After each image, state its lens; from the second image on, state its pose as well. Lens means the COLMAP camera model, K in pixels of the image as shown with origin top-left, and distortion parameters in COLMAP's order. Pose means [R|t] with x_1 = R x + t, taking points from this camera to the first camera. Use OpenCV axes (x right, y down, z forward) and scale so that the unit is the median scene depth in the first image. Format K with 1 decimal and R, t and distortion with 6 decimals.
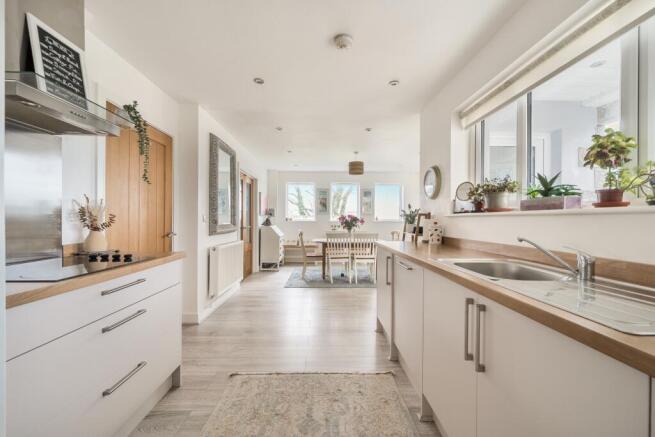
lens RADIAL K [[261.9, 0, 325.9], [0, 261.9, 220.4], [0, 0, 1]] dist [-0.002189, -0.000686]
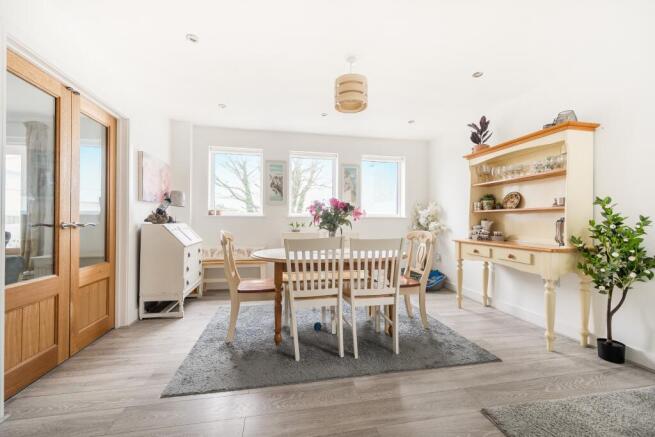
lens RADIAL K [[261.9, 0, 327.0], [0, 261.9, 219.7], [0, 0, 1]] dist [-0.002189, -0.000686]
pose [[0.983951, 0.001240, 0.178434, -0.005102], [0.000421, 0.999957, -0.009275, 0.018940], [-0.178437, 0.009201, 0.983908, 0.479668]]
